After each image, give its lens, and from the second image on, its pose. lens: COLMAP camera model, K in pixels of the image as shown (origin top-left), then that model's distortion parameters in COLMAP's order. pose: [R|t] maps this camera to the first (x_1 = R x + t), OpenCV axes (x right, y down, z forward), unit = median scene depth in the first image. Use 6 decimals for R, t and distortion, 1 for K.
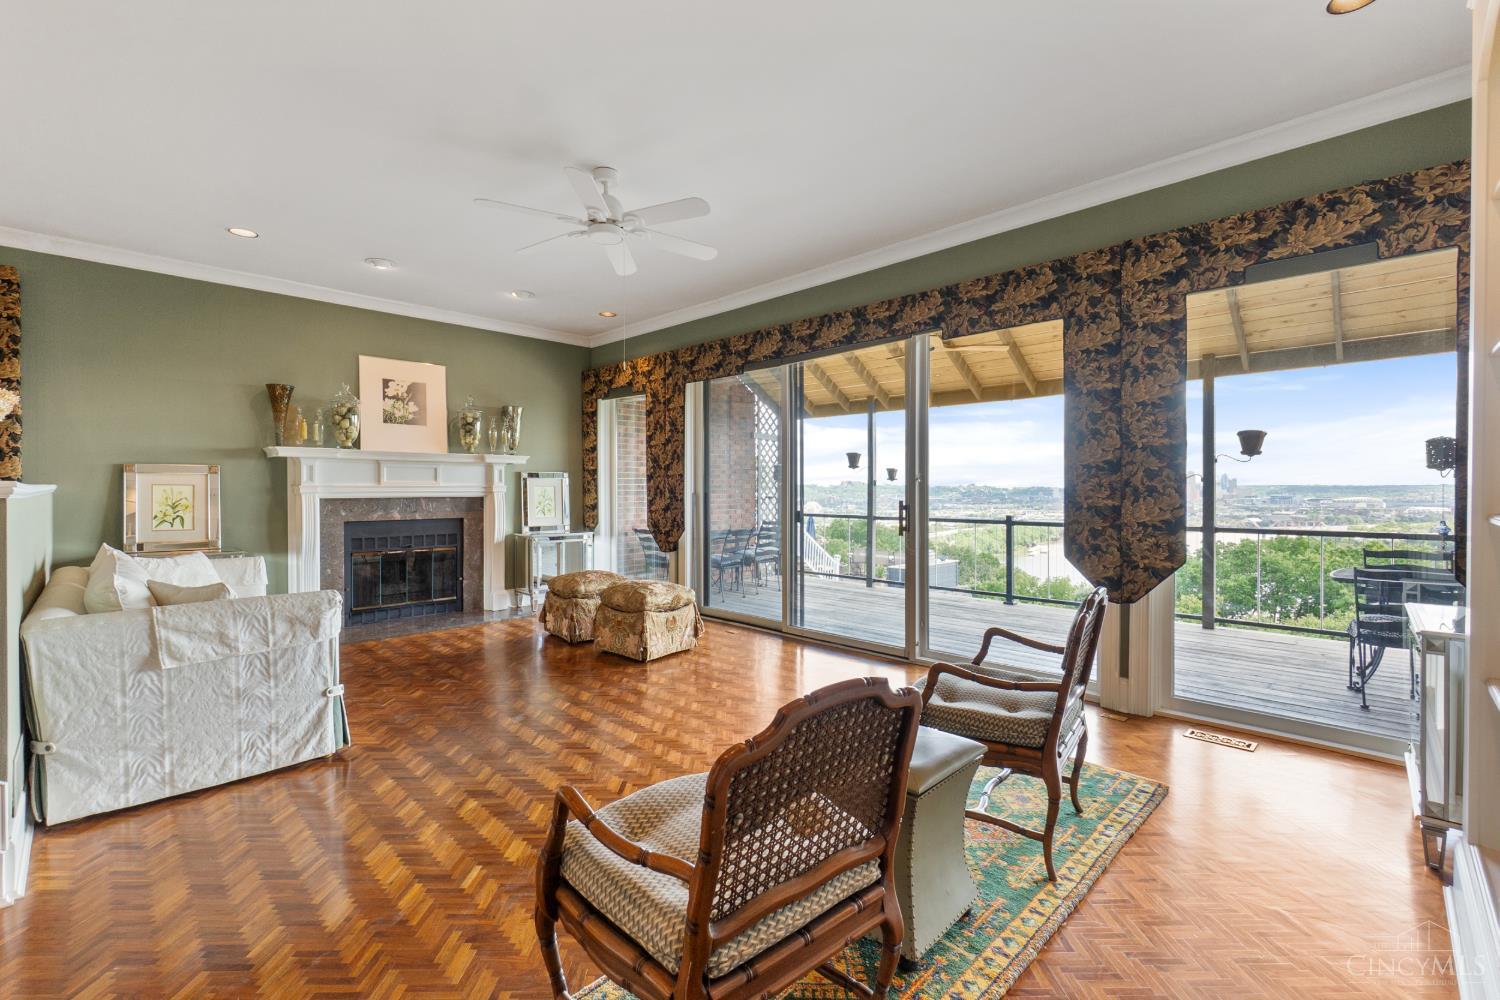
lens RADIAL K [[654.0, 0, 745.1], [0, 654.0, 487.2], [0, 0, 1]] dist [0.000087, 0.000276]
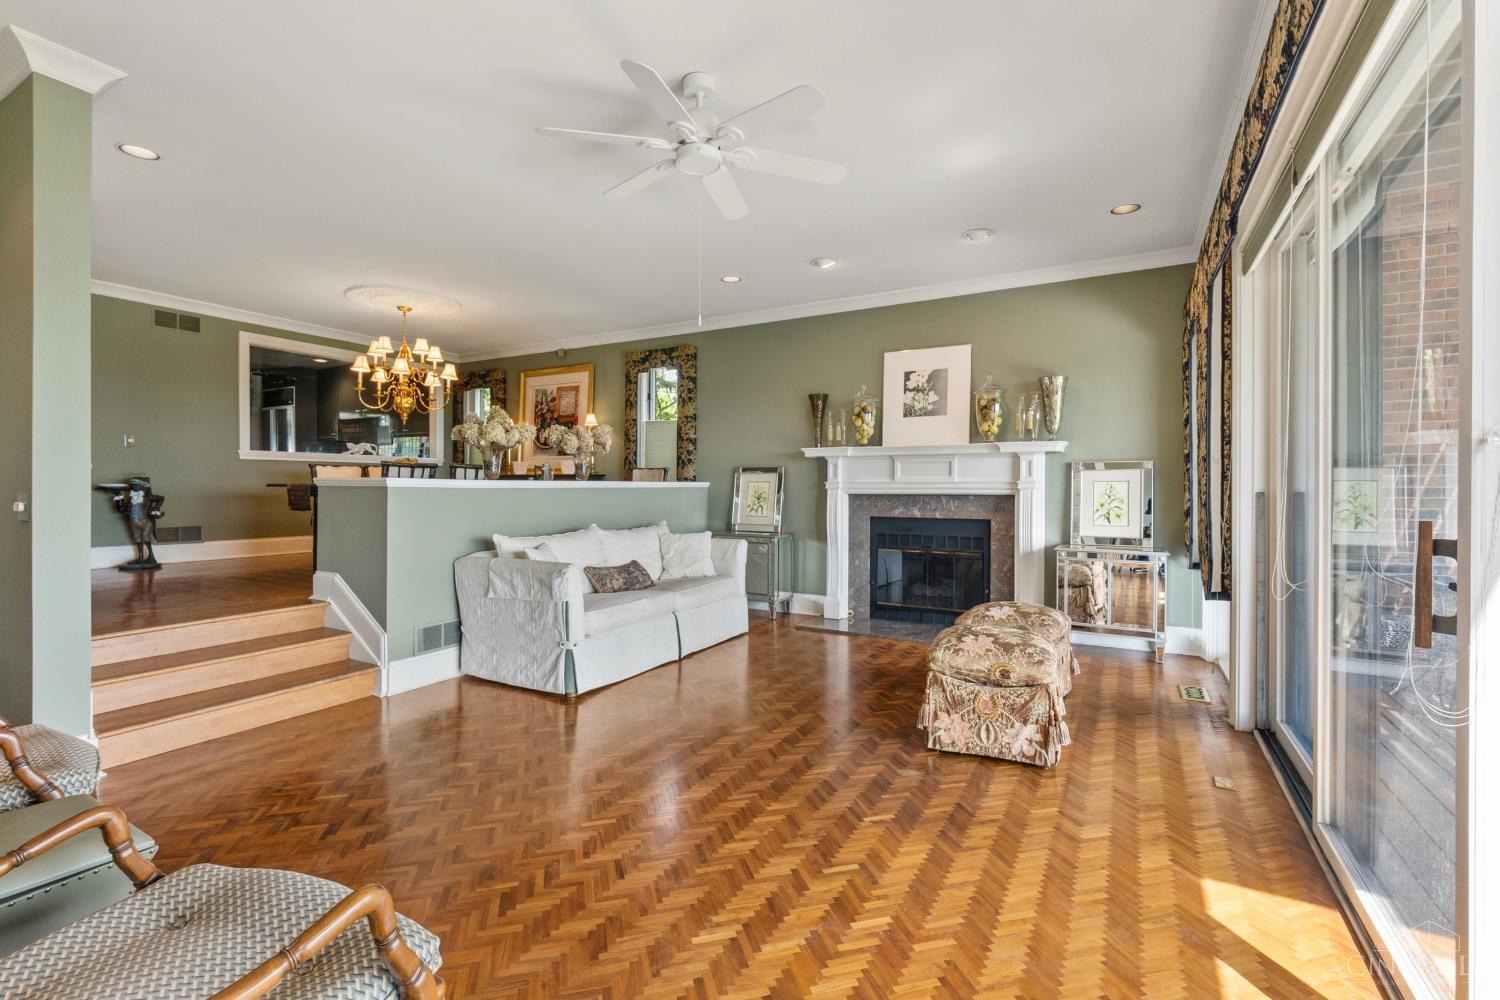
lens RADIAL K [[664.8, 0, 736.7], [0, 664.8, 490.4], [0, 0, 1]] dist [0.001482, 0.000240]
pose [[0.254942, 0.005560, -0.966940, 0.335371], [-0.001686, 0.999985, 0.005306, 0.005643], [0.966955, 0.000278, 0.254948, 0.495186]]
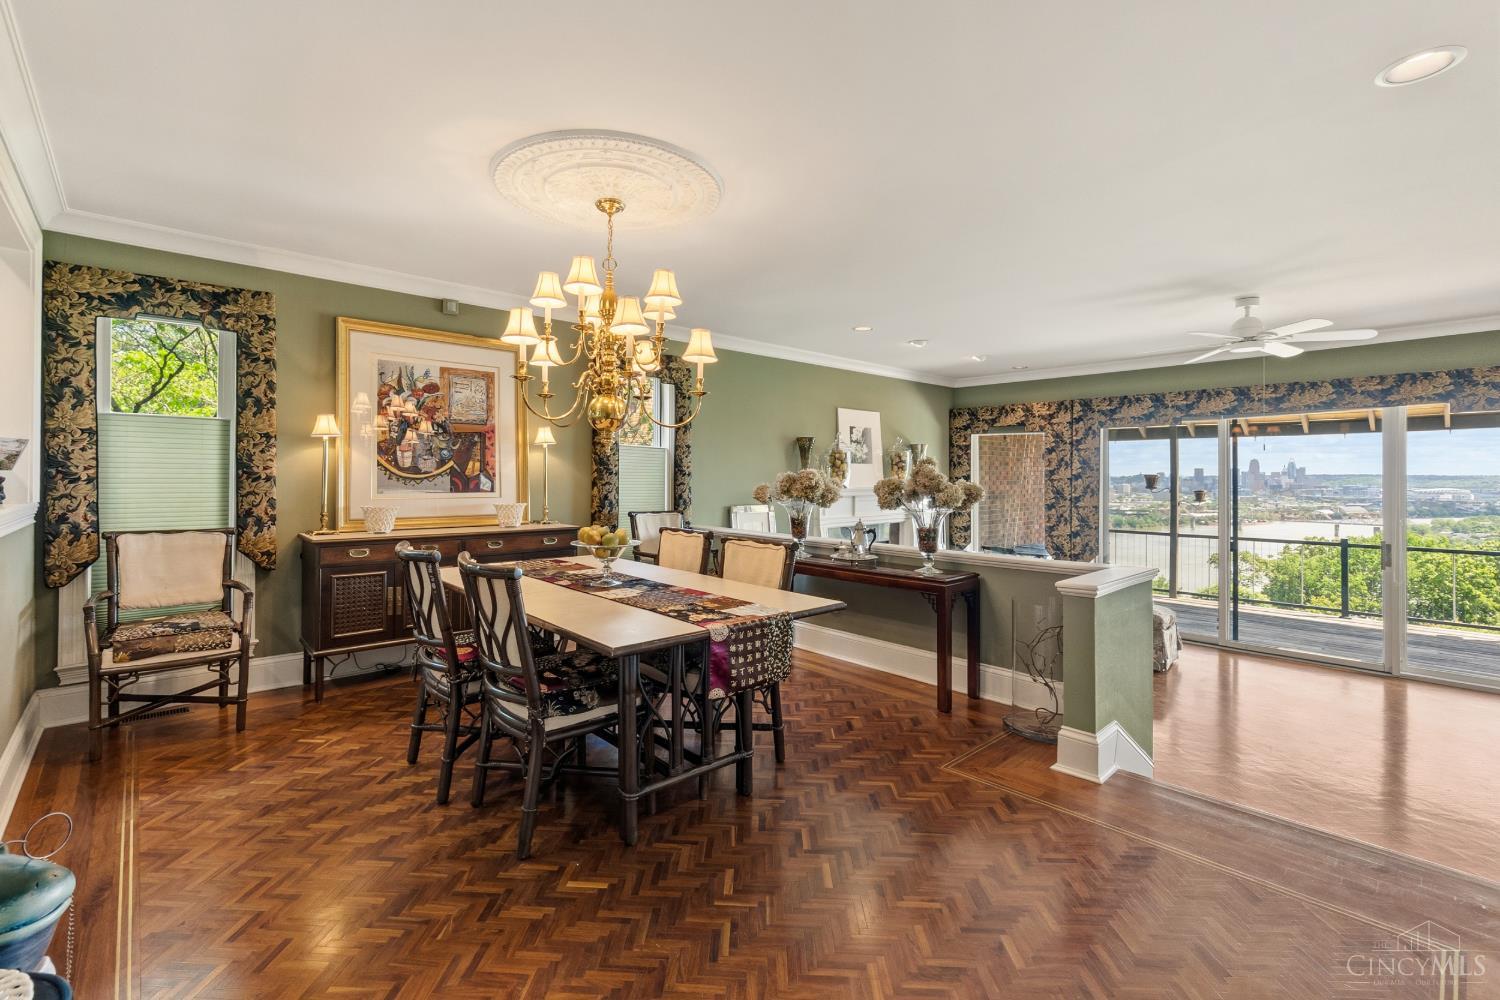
lens RADIAL K [[664.8, 0, 736.7], [0, 664.8, 490.4], [0, 0, 1]] dist [0.001482, 0.000240]
pose [[0.998280, 0.004407, -0.058466, -0.676129], [-0.003024, 0.999714, 0.023733, -0.075409], [0.058553, -0.023515, 0.998007, -0.225118]]
